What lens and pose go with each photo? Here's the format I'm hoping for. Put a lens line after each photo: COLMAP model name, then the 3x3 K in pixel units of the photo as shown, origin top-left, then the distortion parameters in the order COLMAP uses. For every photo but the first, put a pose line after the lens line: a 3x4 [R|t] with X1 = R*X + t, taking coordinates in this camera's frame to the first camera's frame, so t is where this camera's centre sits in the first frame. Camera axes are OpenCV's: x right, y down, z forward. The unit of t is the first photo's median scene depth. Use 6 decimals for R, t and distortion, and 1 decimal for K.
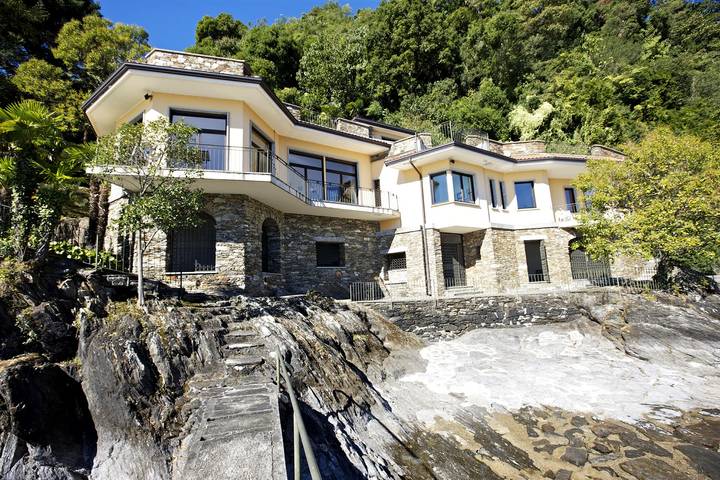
lens RADIAL K [[335.9, 0, 350.5], [0, 335.9, 239.5], [0, 0, 1]] dist [-0.045383, 0.012901]
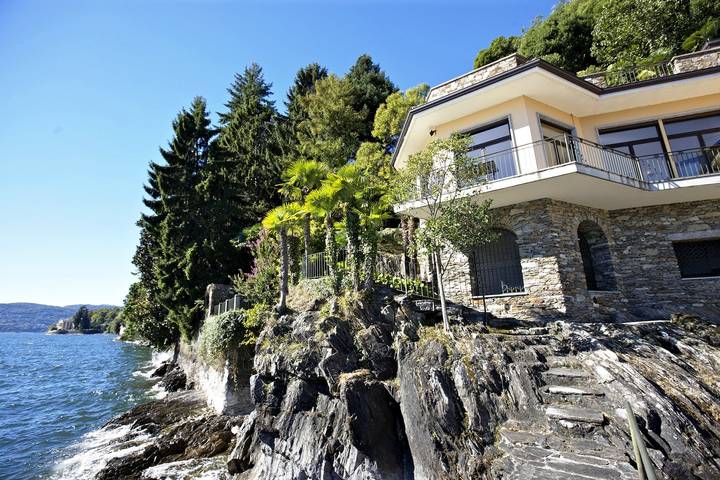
lens RADIAL K [[335.9, 0, 350.5], [0, 335.9, 239.5], [0, 0, 1]] dist [-0.045383, 0.012901]
pose [[0.629723, -0.165032, -0.759087, -0.022445], [0.107913, 0.986283, -0.124904, 0.024992], [0.769288, -0.003261, 0.638894, 0.142243]]
